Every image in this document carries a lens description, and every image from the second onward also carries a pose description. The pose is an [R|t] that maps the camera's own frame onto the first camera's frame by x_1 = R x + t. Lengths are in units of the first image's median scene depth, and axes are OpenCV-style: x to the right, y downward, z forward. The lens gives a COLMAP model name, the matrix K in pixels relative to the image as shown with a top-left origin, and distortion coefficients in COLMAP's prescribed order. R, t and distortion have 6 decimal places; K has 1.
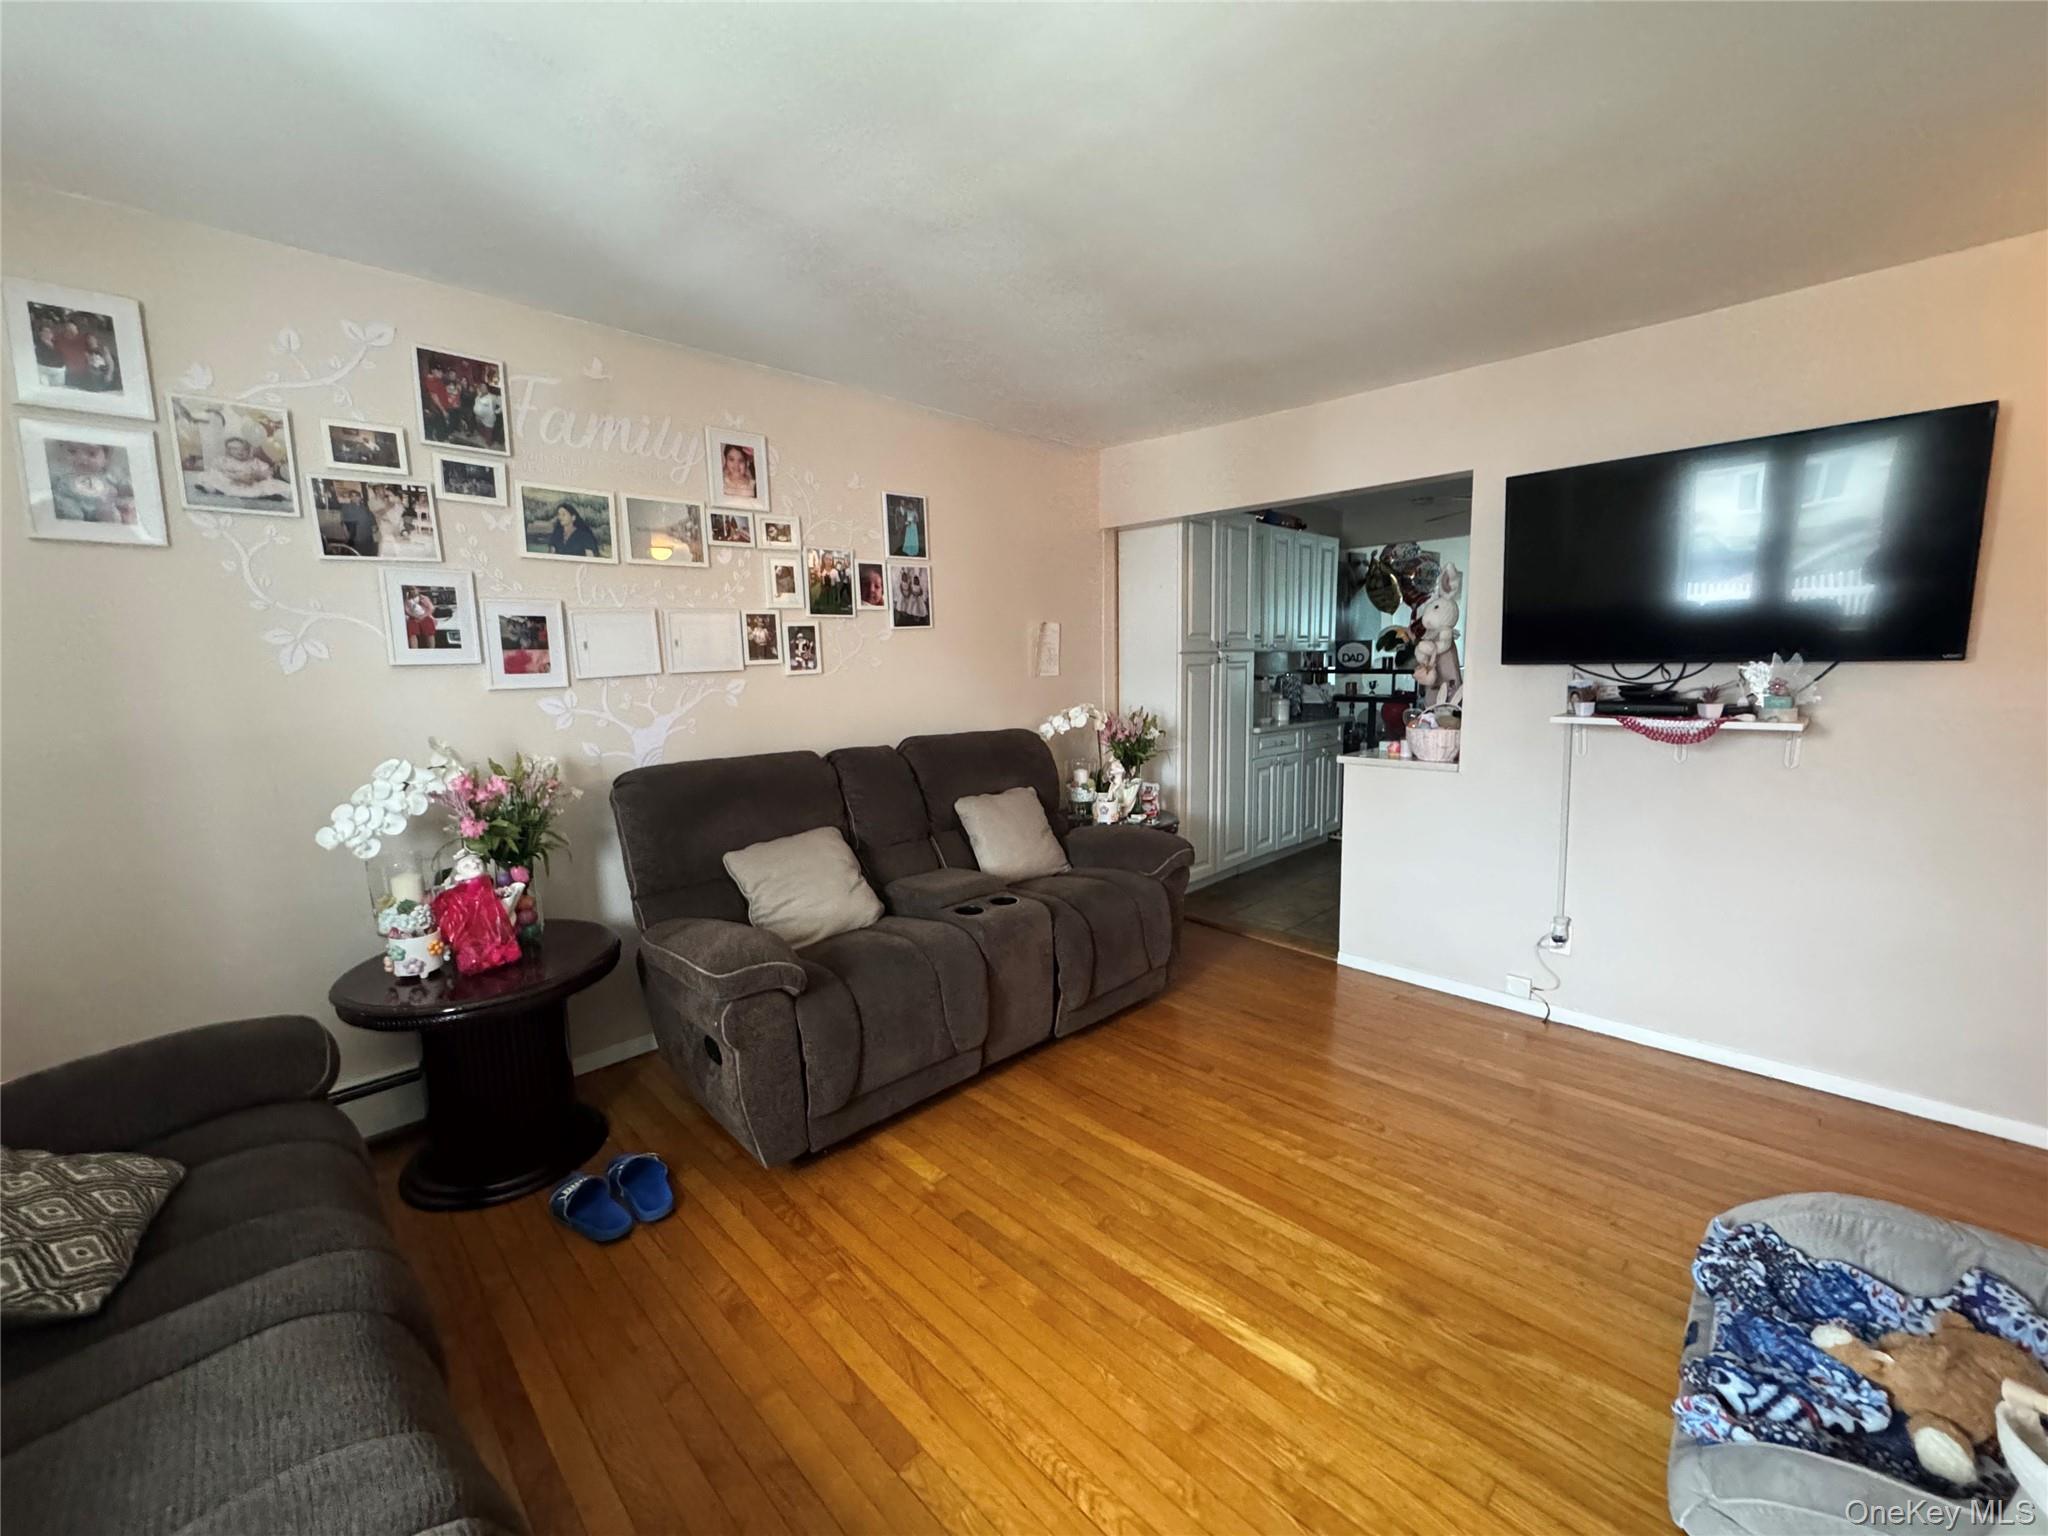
lens RADIAL K [[818.9, 0, 1023.4], [0, 818.9, 763.4], [0, 0, 1]] dist [-0.002218, 0.000746]
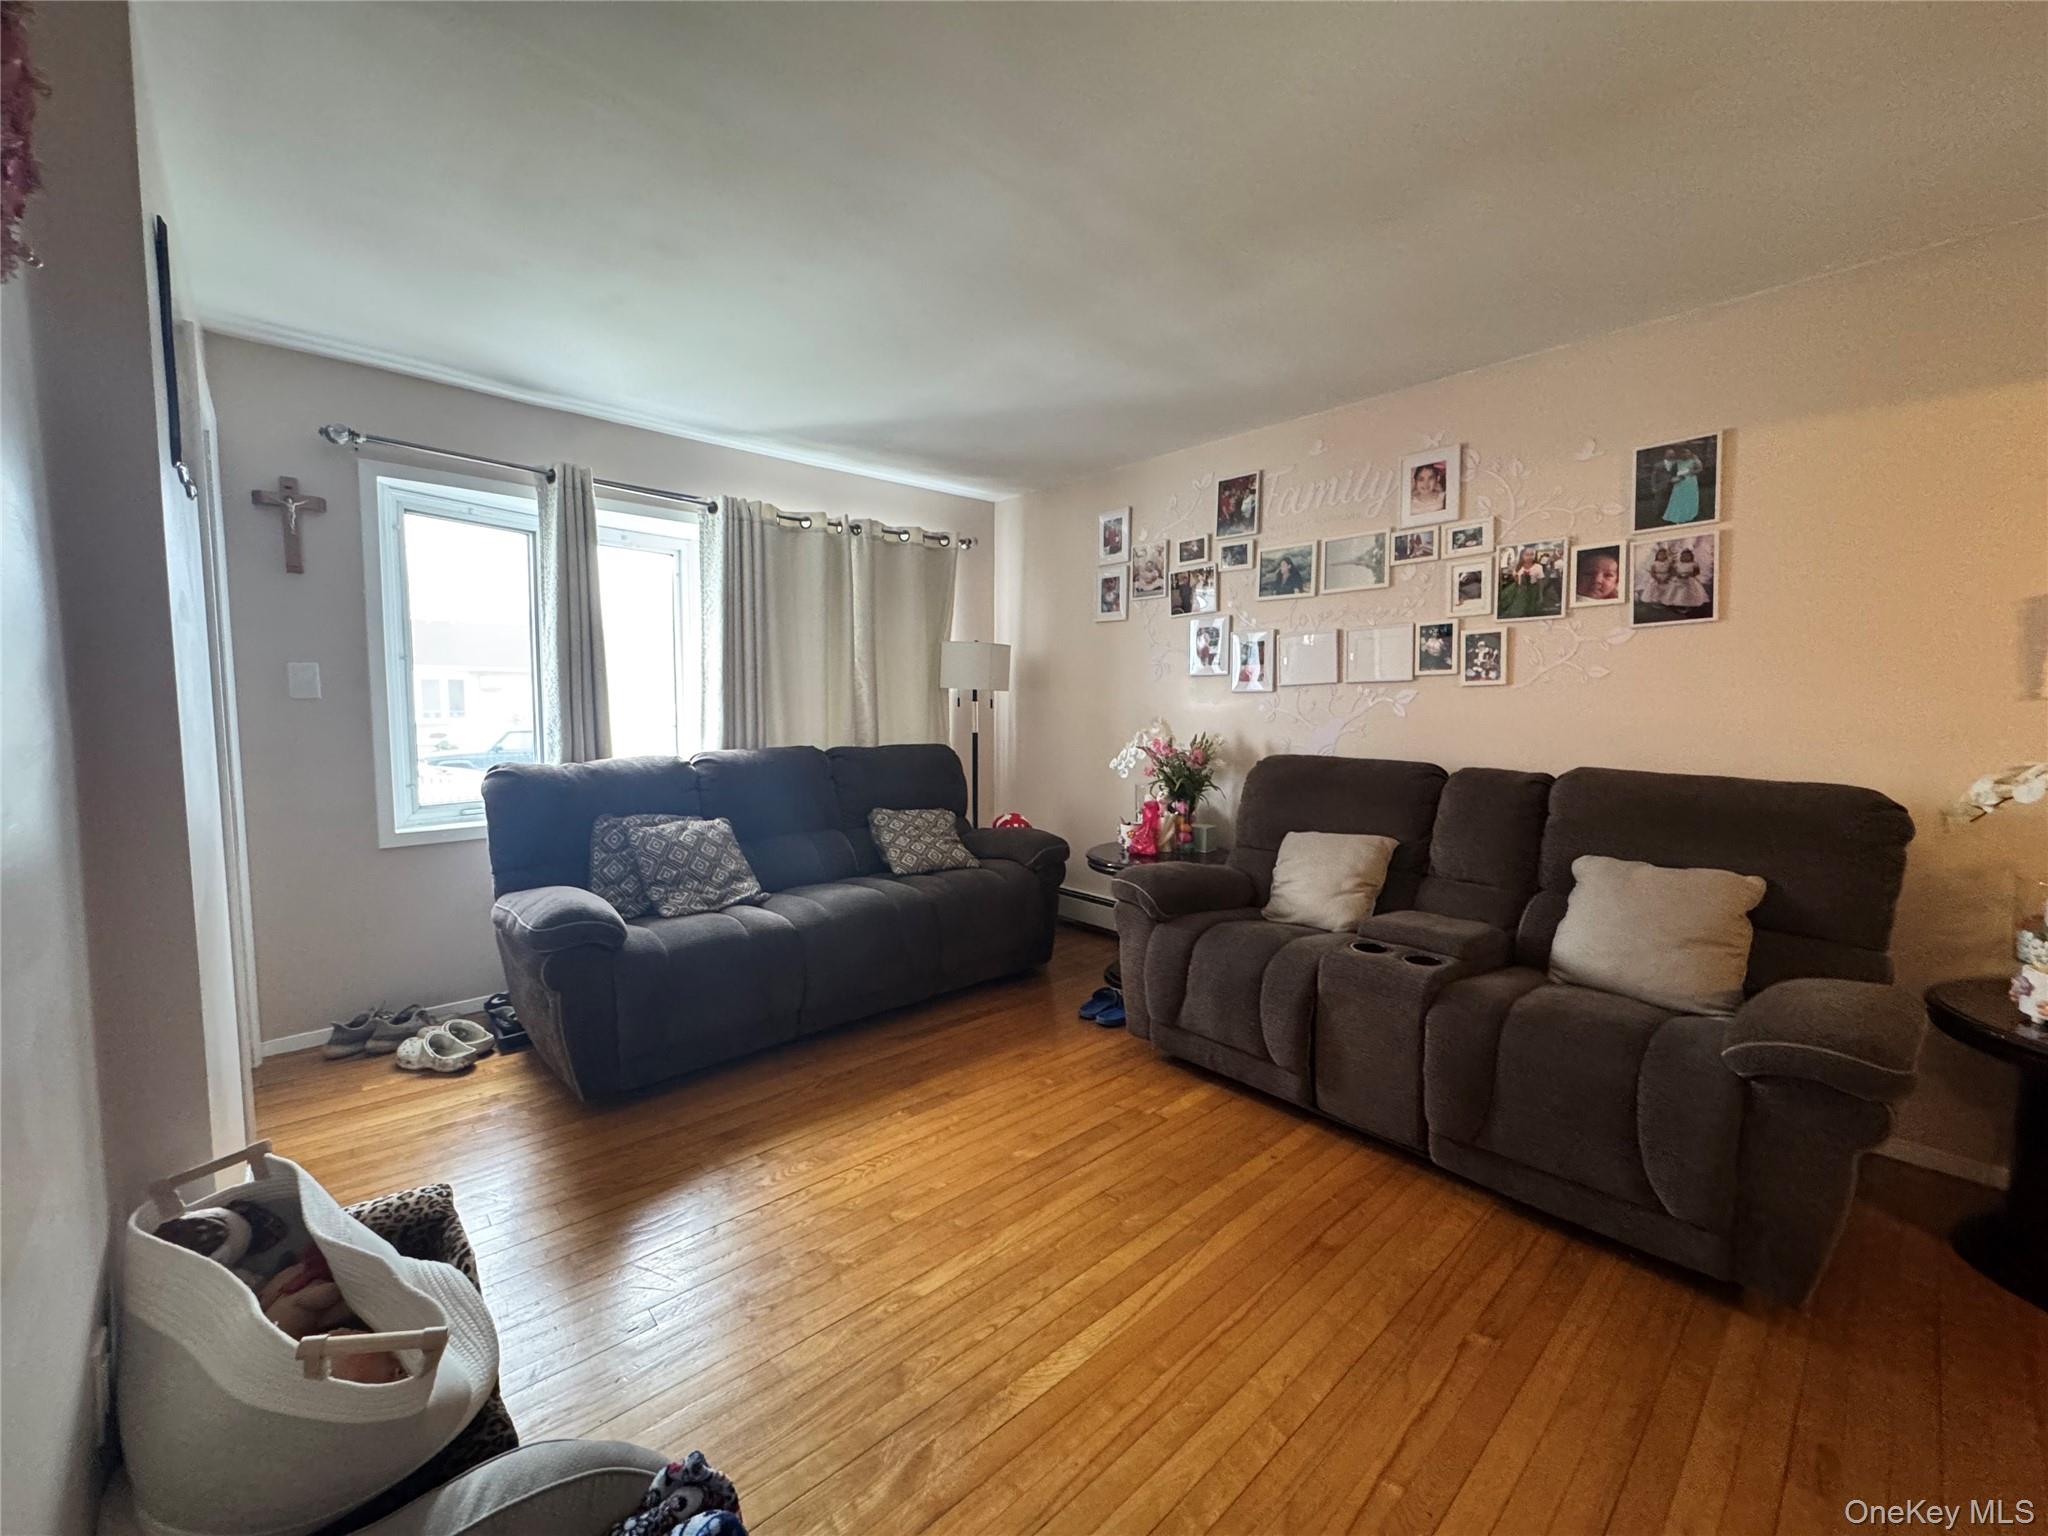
lens RADIAL K [[818.9, 0, 1027.0], [0, 818.9, 762.9], [0, 0, 1]] dist [-0.002218, 0.000746]
pose [[-0.042150, 0.096919, -0.994399, 0.732680], [-0.127716, 0.986596, 0.101573, -0.054467], [0.990915, 0.131282, -0.029207, 0.569842]]
